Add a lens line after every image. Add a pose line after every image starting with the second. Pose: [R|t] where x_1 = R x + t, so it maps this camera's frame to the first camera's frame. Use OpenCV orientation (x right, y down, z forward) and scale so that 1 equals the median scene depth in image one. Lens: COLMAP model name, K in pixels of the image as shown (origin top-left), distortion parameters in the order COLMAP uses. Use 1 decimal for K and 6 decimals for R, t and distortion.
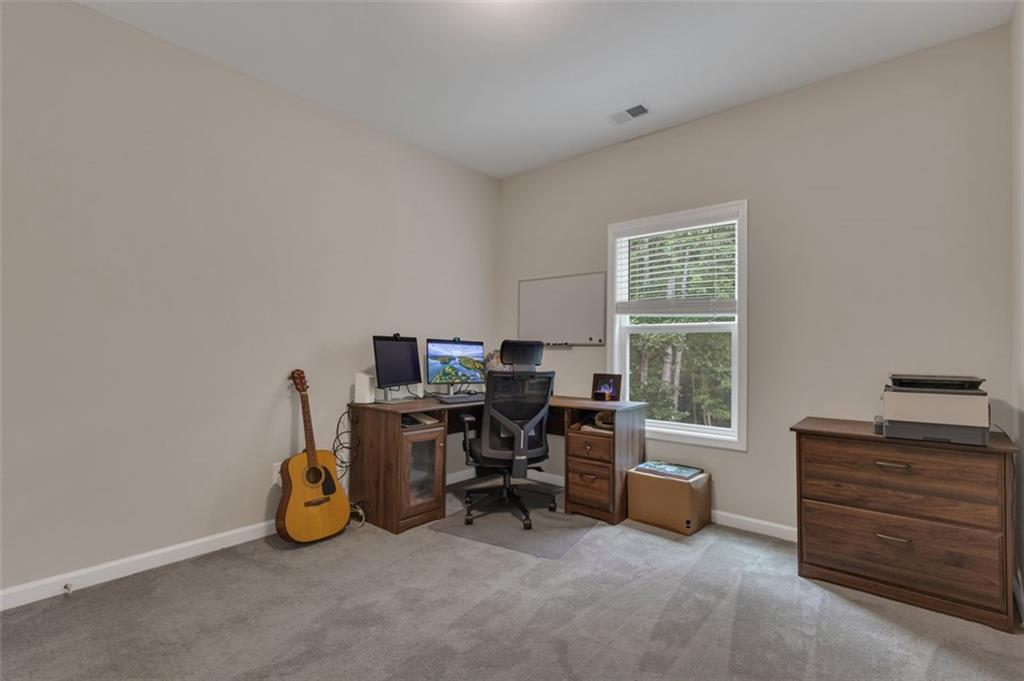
lens RADIAL K [[470.1, 0, 512.3], [0, 470.1, 344.5], [0, 0, 1]] dist [0.002309, 0.000231]
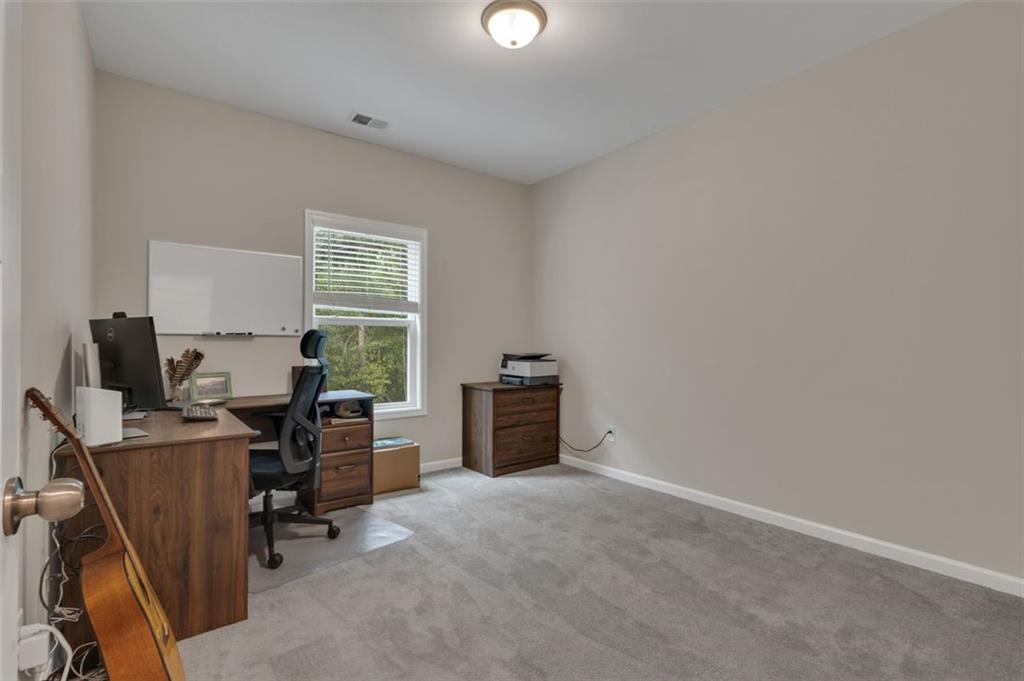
lens RADIAL K [[470.1, 0, 512.3], [0, 470.1, 344.5], [0, 0, 1]] dist [0.002309, 0.000231]
pose [[0.207108, -0.010388, 0.978263, -0.797186], [-0.011118, 0.999854, 0.012971, 0.002209], [-0.978255, -0.013562, 0.206962, 0.486063]]
